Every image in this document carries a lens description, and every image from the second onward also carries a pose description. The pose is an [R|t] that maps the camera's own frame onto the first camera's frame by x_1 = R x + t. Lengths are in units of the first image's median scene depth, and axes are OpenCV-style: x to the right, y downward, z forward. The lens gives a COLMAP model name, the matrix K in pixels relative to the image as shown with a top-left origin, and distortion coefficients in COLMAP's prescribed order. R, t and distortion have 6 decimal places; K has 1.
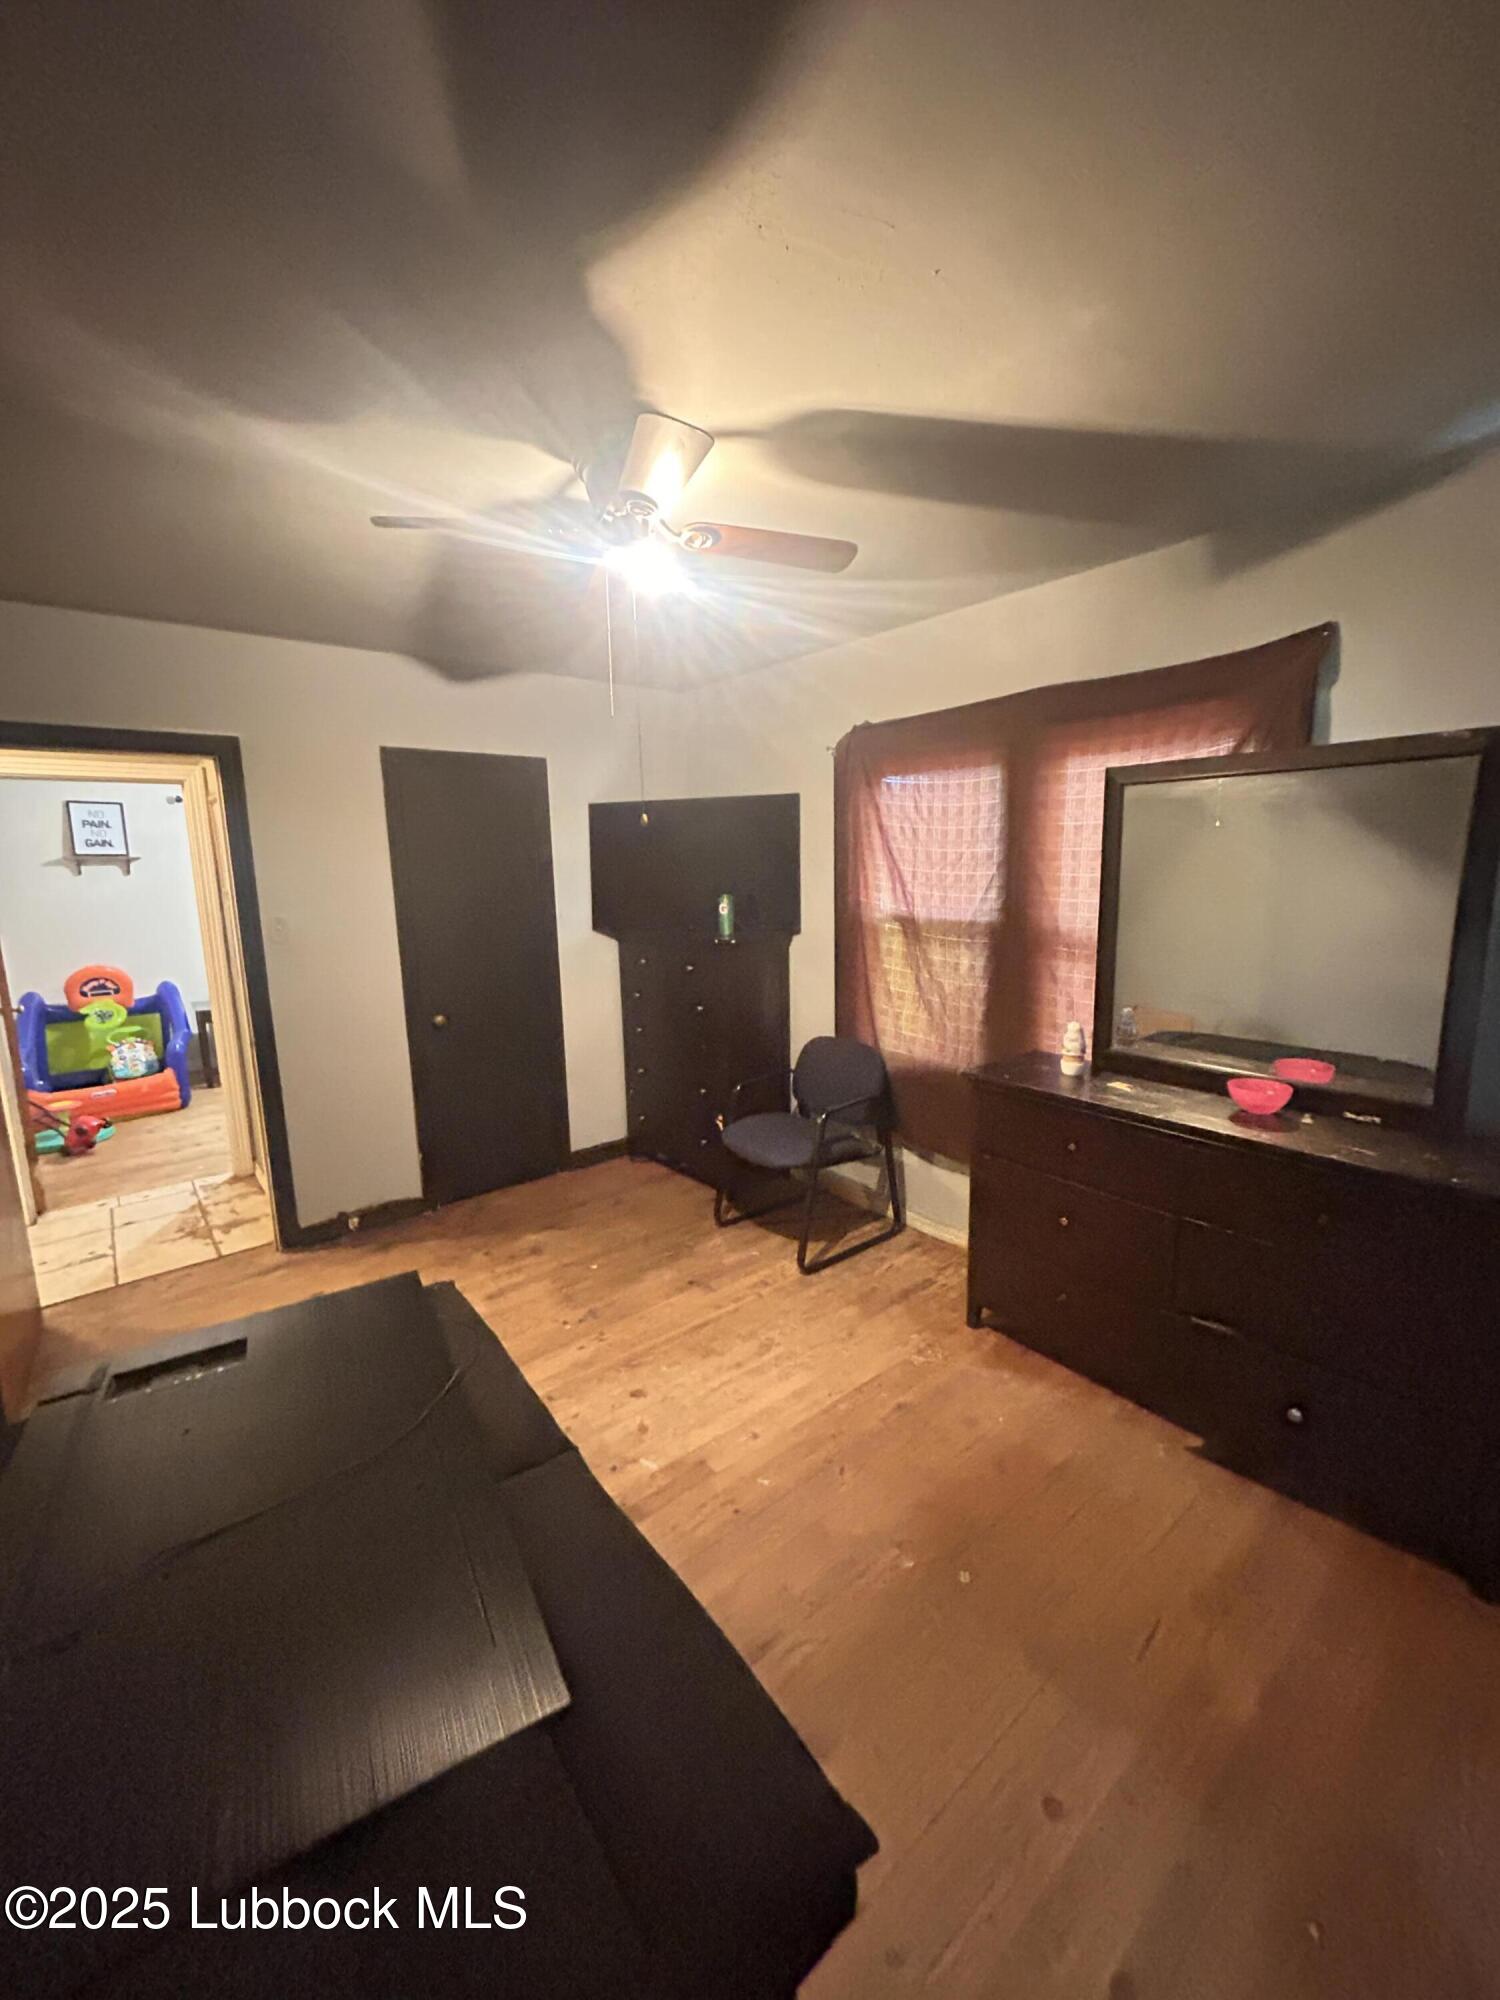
lens RADIAL K [[806.1, 0, 766.0], [0, 806.1, 1013.2], [0, 0, 1]] dist [-0.001847, 0.000458]
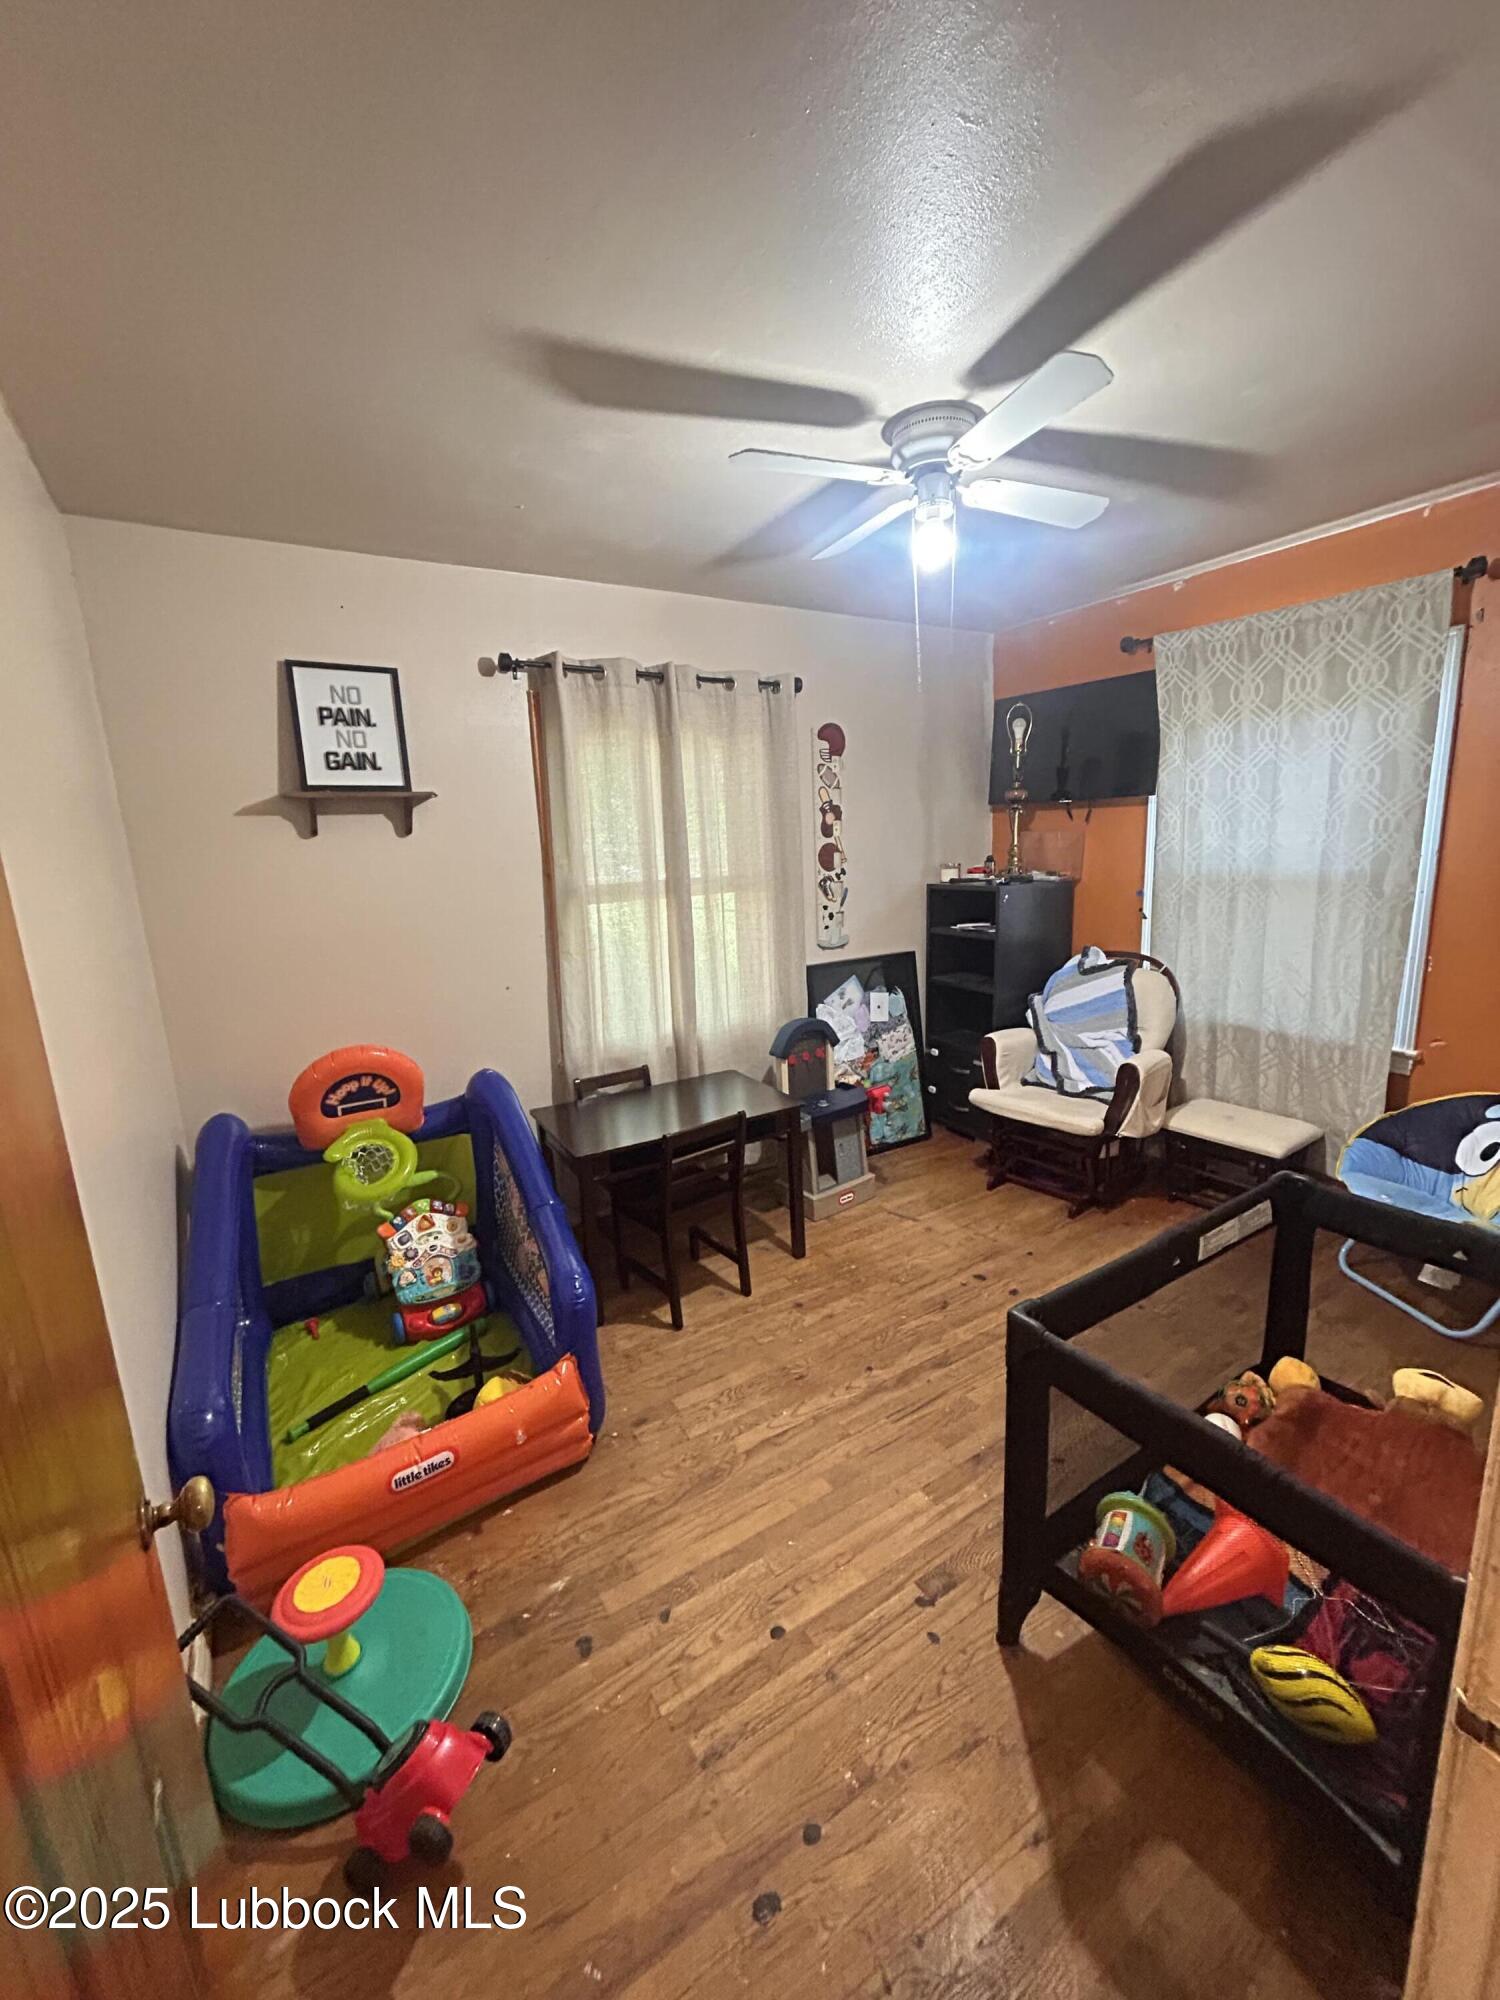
lens RADIAL K [[806.1, 0, 754.5], [0, 806.1, 998.5], [0, 0, 1]] dist [-0.001847, 0.000458]
pose [[0.990549, 0.007059, -0.136975, -0.451758], [-0.002305, 0.999390, 0.034833, -0.080747], [0.137137, -0.034188, 0.989962, 0.485983]]
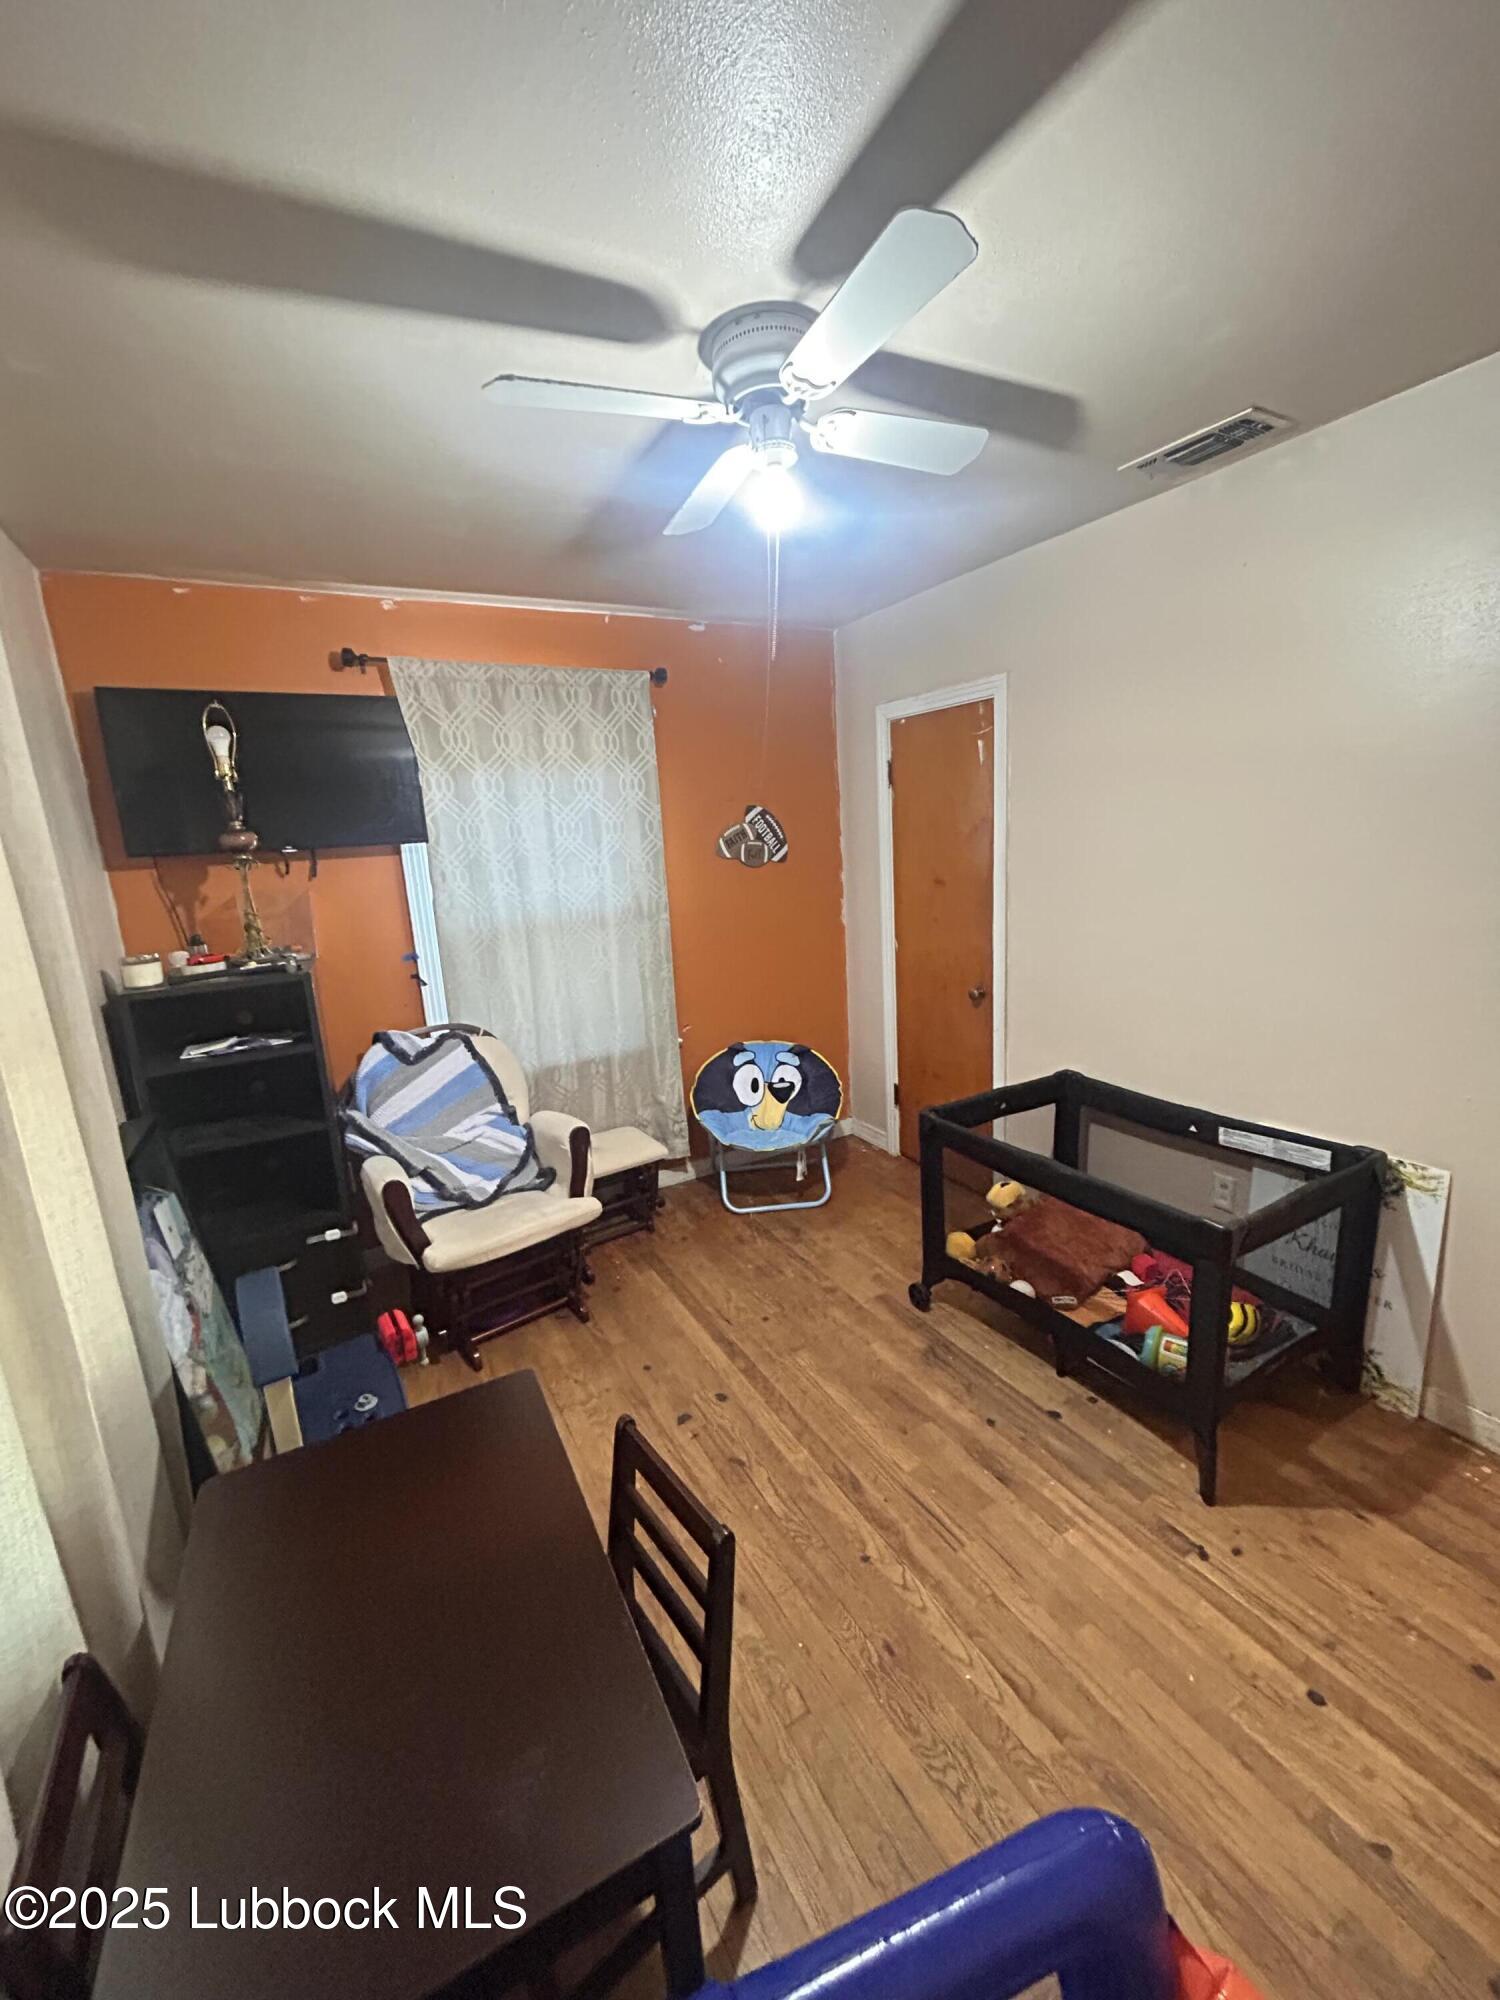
lens RADIAL K [[806.1, 0, 750.5], [0, 806.1, 996.7], [0, 0, 1]] dist [-0.001847, 0.000458]
pose [[0.184902, -0.185946, 0.965005, -0.645268], [0.224963, 0.963873, 0.142623, -0.125653], [-0.956662, 0.190719, 0.220053, 0.734131]]
